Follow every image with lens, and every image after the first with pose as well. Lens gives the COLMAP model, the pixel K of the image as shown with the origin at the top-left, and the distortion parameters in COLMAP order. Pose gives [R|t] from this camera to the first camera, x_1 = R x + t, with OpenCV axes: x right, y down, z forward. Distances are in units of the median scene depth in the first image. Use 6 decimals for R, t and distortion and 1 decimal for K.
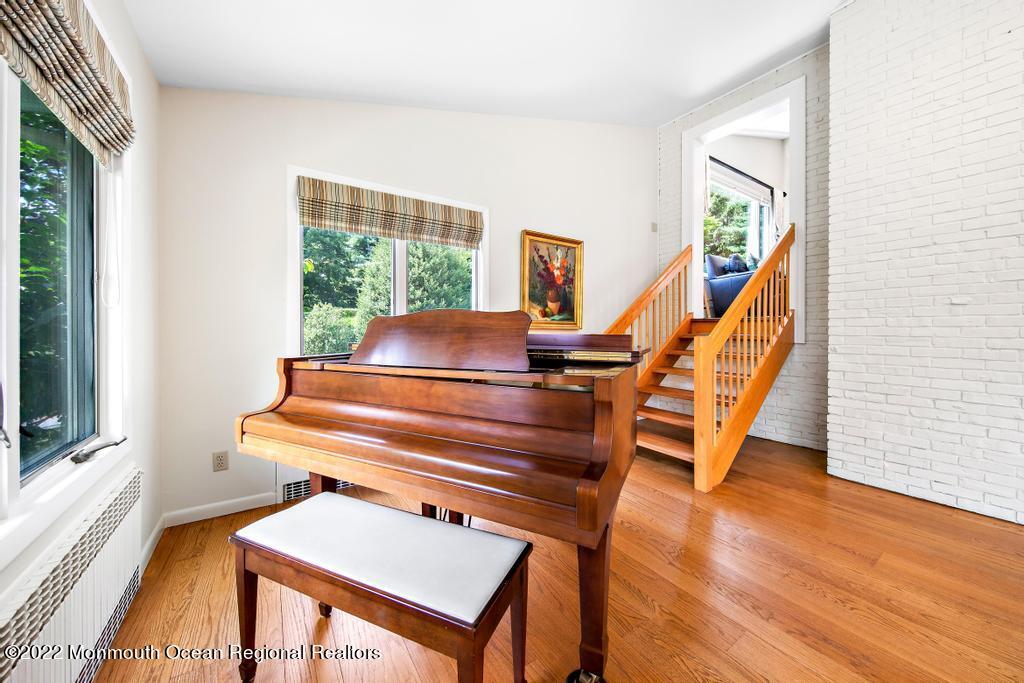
lens RADIAL K [[373.4, 0, 522.7], [0, 373.4, 325.6], [0, 0, 1]] dist [0.007191, -0.000689]
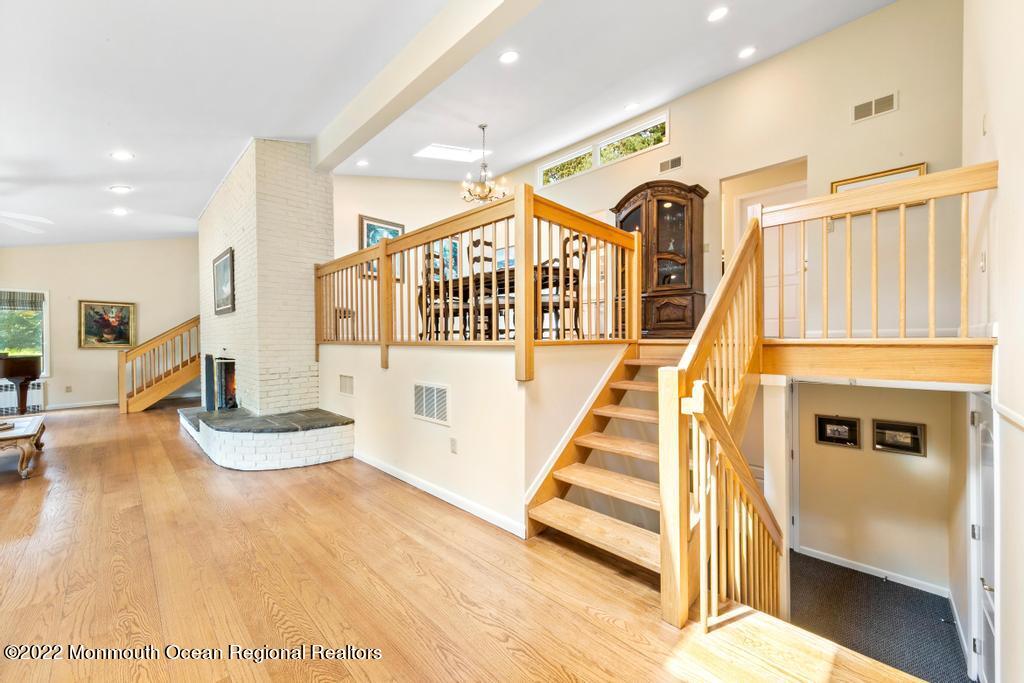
lens RADIAL K [[373.4, 0, 508.5], [0, 373.4, 339.6], [0, 0, 1]] dist [0.007191, -0.000689]
pose [[0.979592, -0.006641, 0.200886, 1.798739], [0.004181, 0.999911, 0.012667, -0.053526], [-0.200952, -0.011568, 0.979533, -1.419871]]
